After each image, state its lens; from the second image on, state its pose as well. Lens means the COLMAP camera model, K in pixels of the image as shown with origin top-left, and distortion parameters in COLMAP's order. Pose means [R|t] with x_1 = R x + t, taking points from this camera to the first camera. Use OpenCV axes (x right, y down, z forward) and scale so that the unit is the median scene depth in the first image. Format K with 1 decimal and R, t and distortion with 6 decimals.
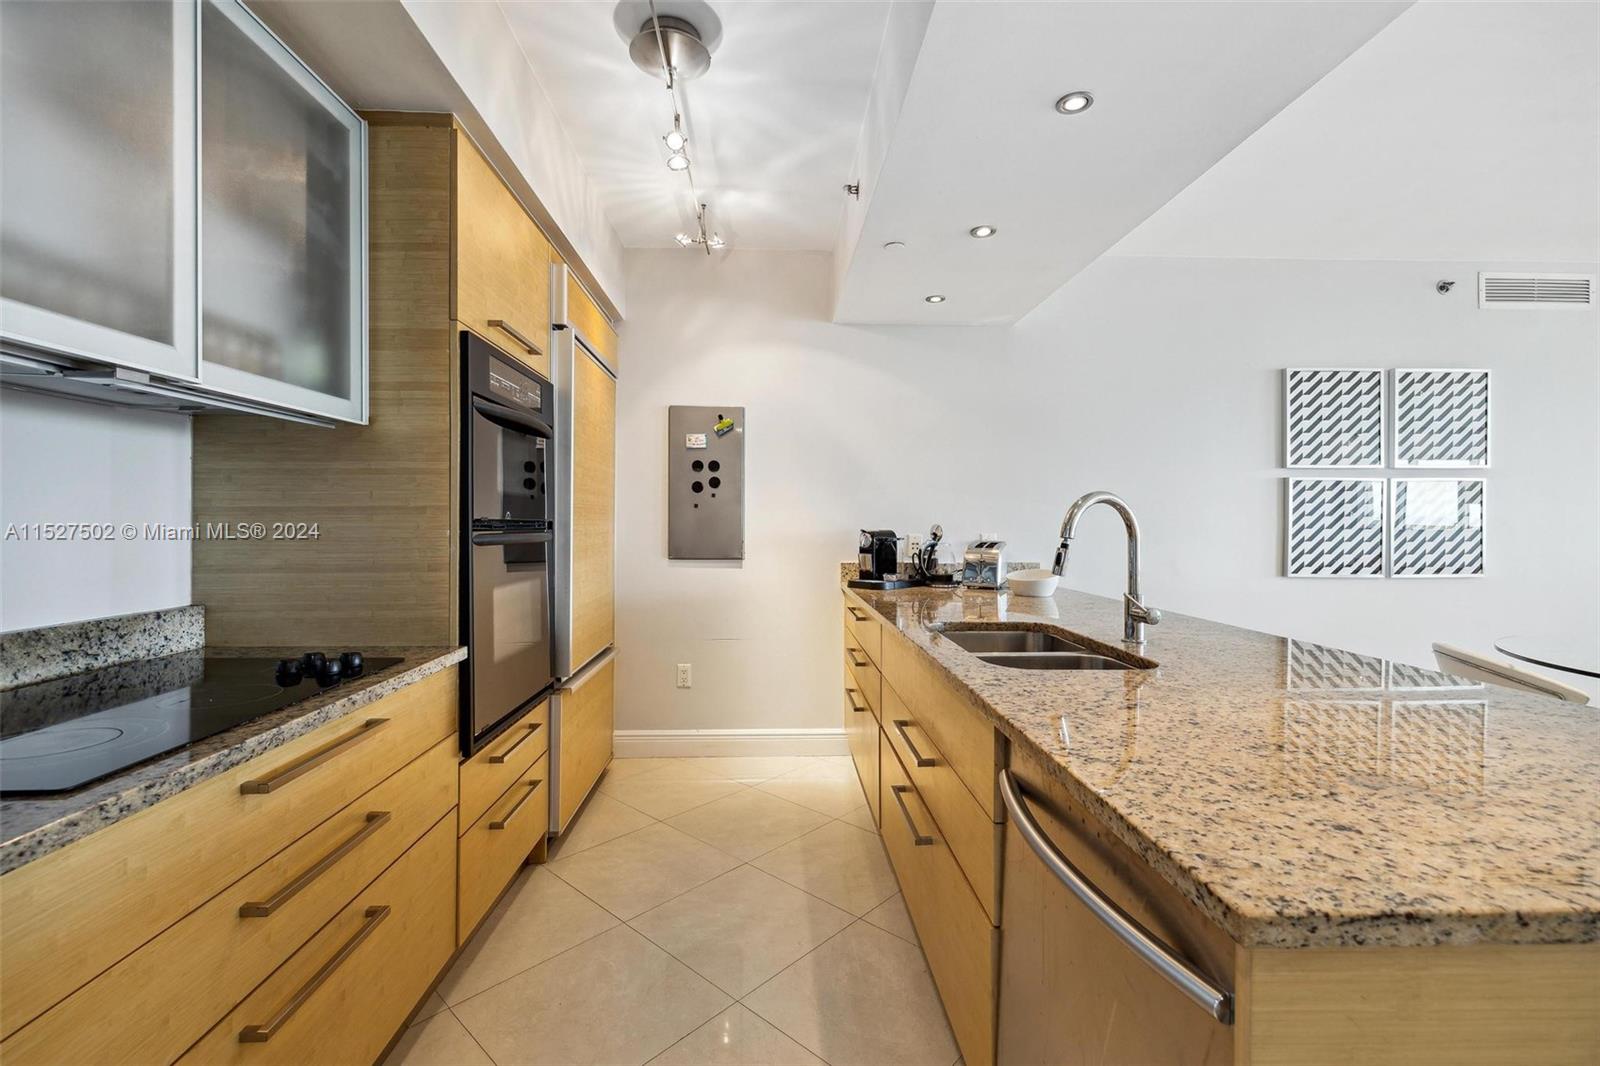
lens RADIAL K [[694.0, 0, 798.0], [0, 694.0, 521.3], [0, 0, 1]] dist [0.005757, 0.000449]
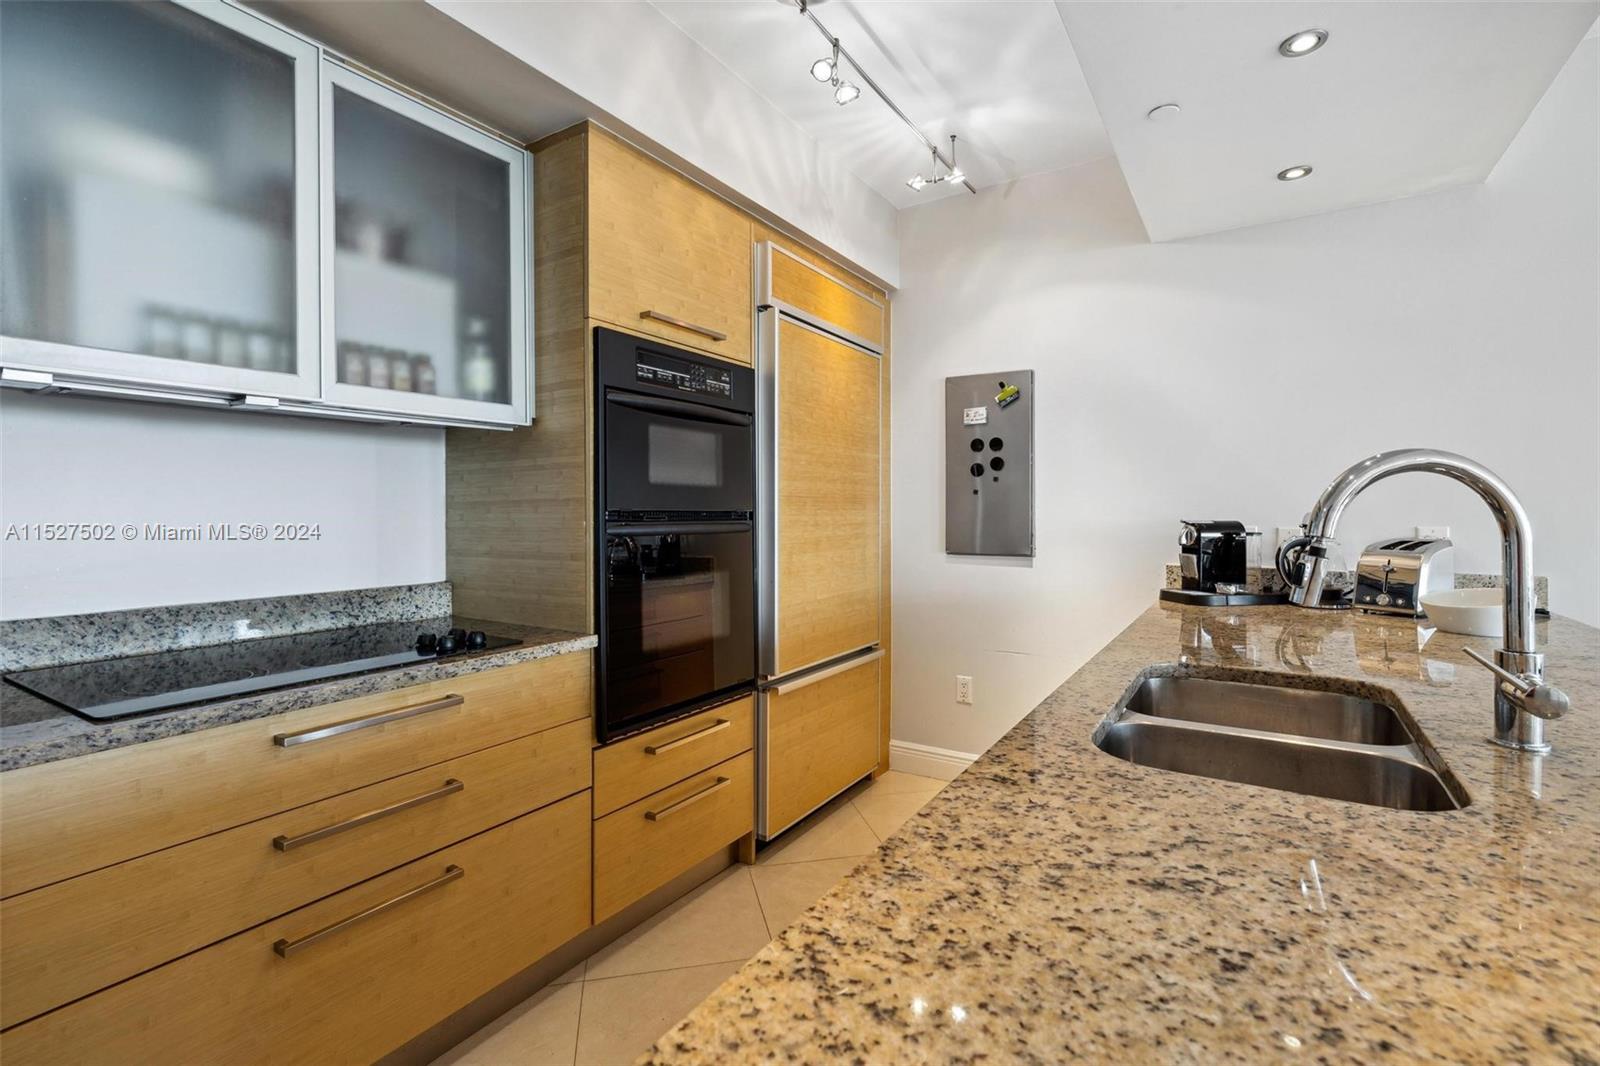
lens RADIAL K [[728.6, 0, 797.5], [0, 728.6, 514.3], [0, 0, 1]] dist [-0.003711, 0.000259]
pose [[0.819623, -0.003768, -0.572891, 0.194465], [0.006782, 0.999972, 0.003126, 0.000487], [0.572863, -0.006448, 0.819626, 0.149504]]
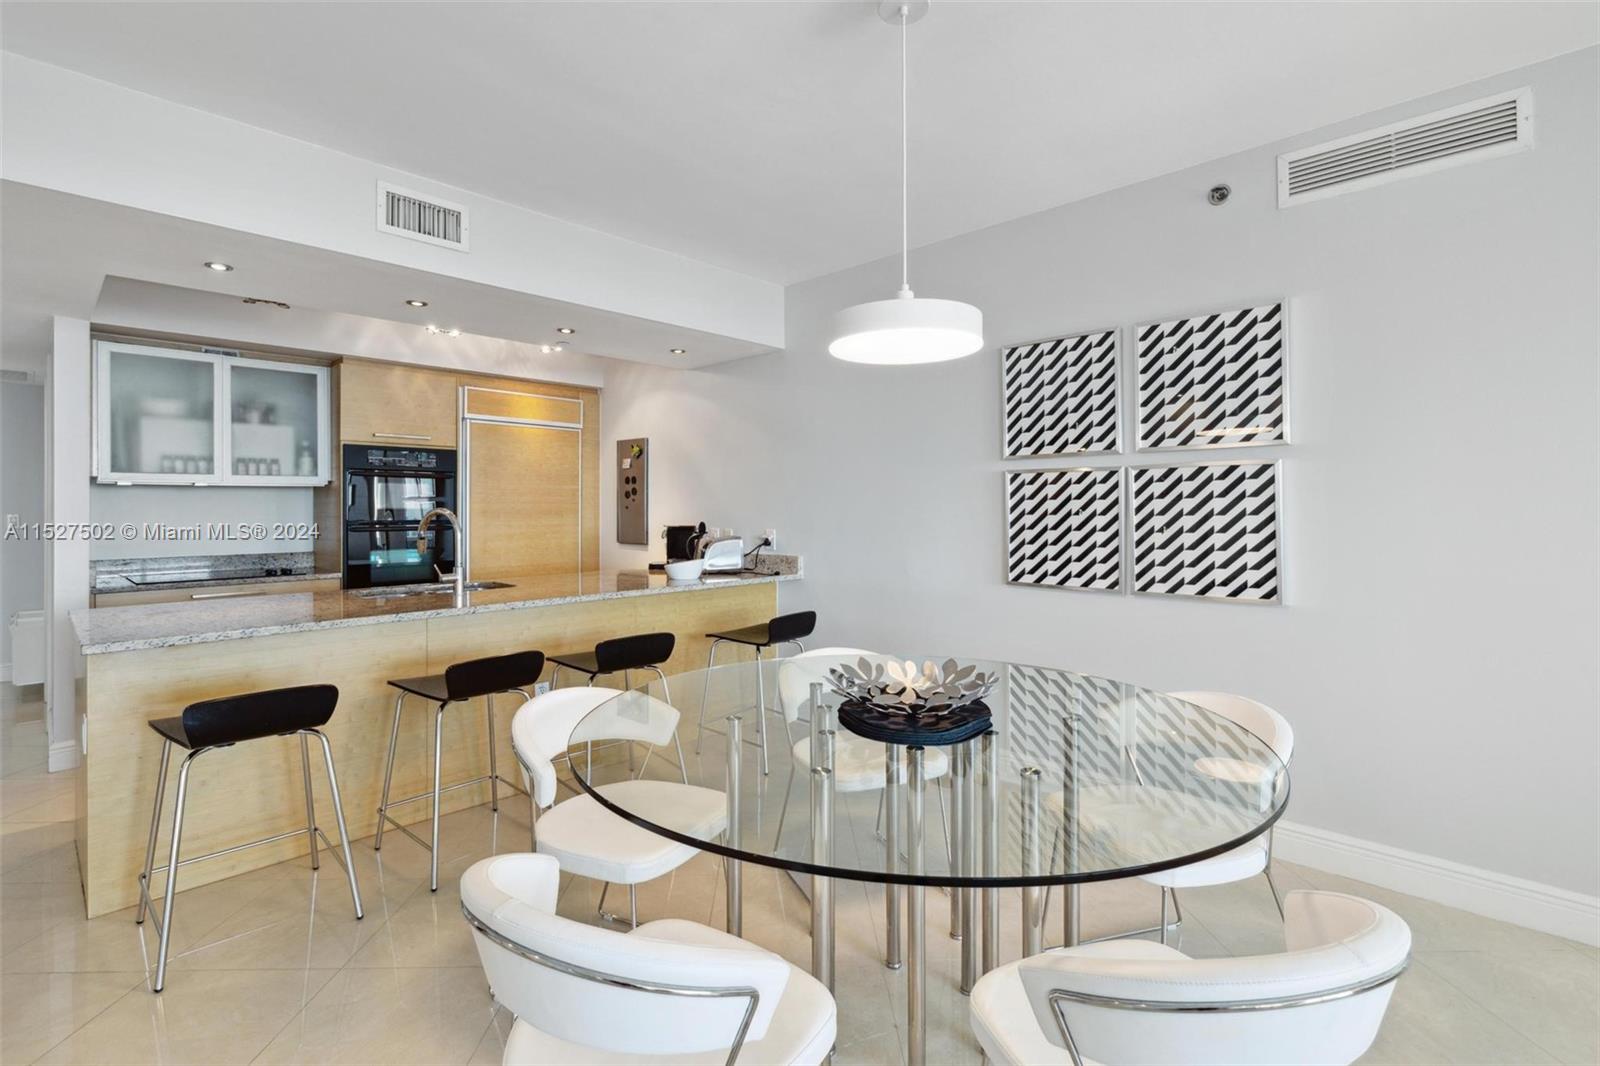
lens RADIAL K [[737.4, 0, 789.2], [0, 737.4, 512.6], [0, 0, 1]] dist [0.003530, 0.000398]
pose [[0.689643, -0.000335, -0.724149, 1.284716], [0.007299, 0.999952, 0.006489, -0.020334], [0.724112, -0.009761, 0.689613, 0.176763]]
